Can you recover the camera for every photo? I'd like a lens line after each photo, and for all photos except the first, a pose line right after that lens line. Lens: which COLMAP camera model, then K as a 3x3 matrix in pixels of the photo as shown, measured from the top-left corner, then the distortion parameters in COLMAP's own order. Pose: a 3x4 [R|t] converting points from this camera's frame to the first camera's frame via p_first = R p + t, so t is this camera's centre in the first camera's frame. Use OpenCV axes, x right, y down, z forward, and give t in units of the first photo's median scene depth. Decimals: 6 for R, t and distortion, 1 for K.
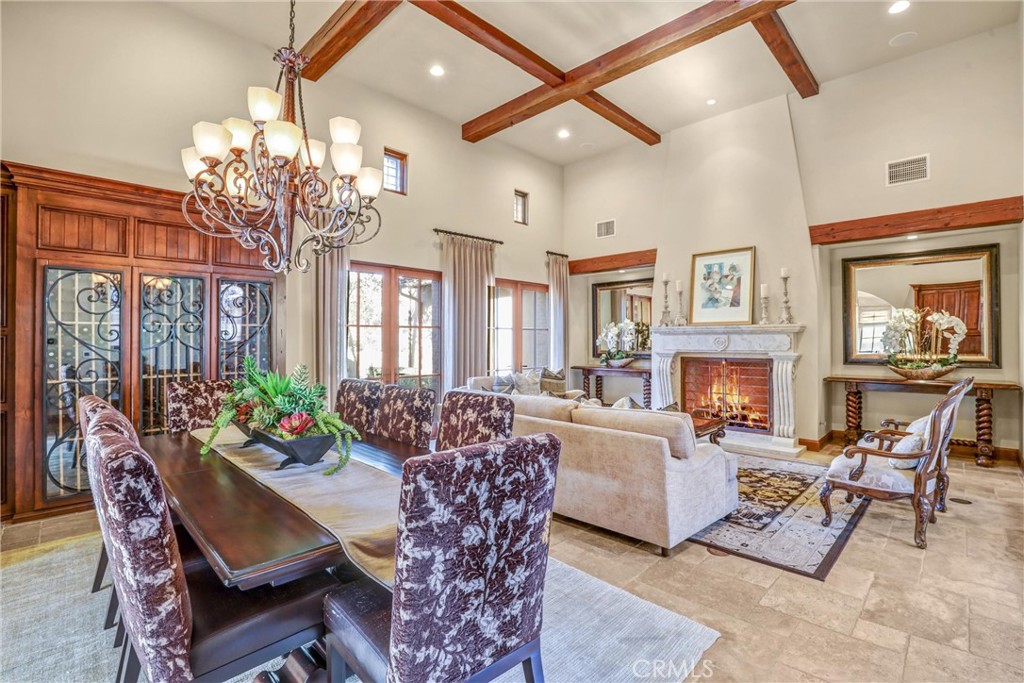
lens RADIAL K [[471.1, 0, 513.4], [0, 471.1, 334.5], [0, 0, 1]] dist [-0.003265, 0.000117]
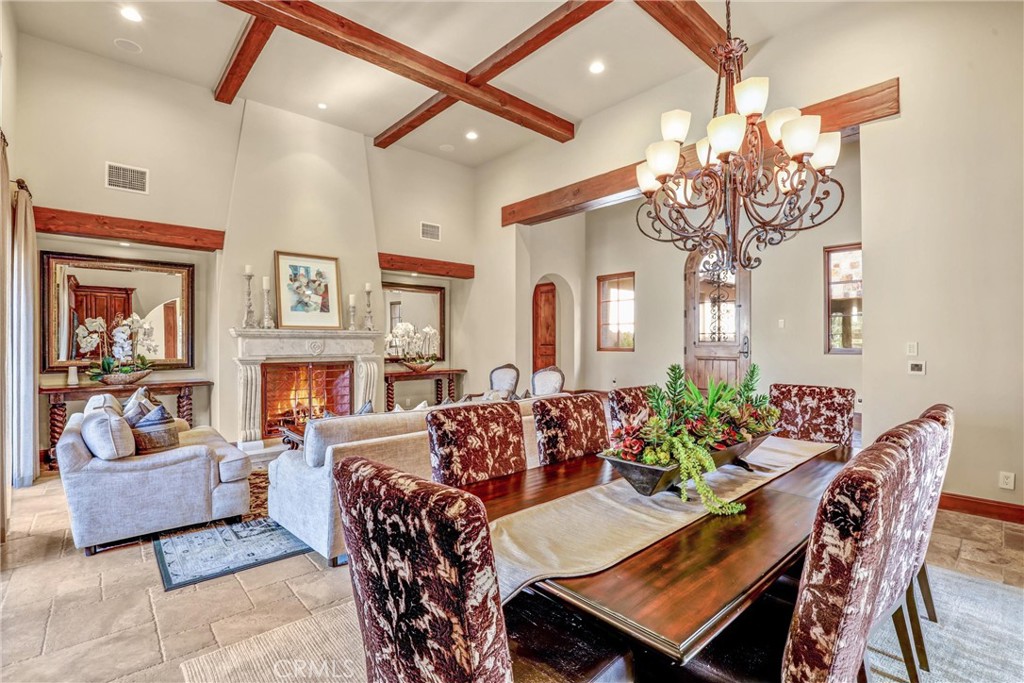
lens RADIAL K [[471.1, 0, 513.0], [0, 471.1, 345.2], [0, 0, 1]] dist [-0.003265, 0.000117]
pose [[0.081080, -0.002216, 0.996705, -0.520177], [-0.006671, 0.999974, 0.002766, 0.007960], [-0.996685, -0.006874, 0.081063, 0.489437]]
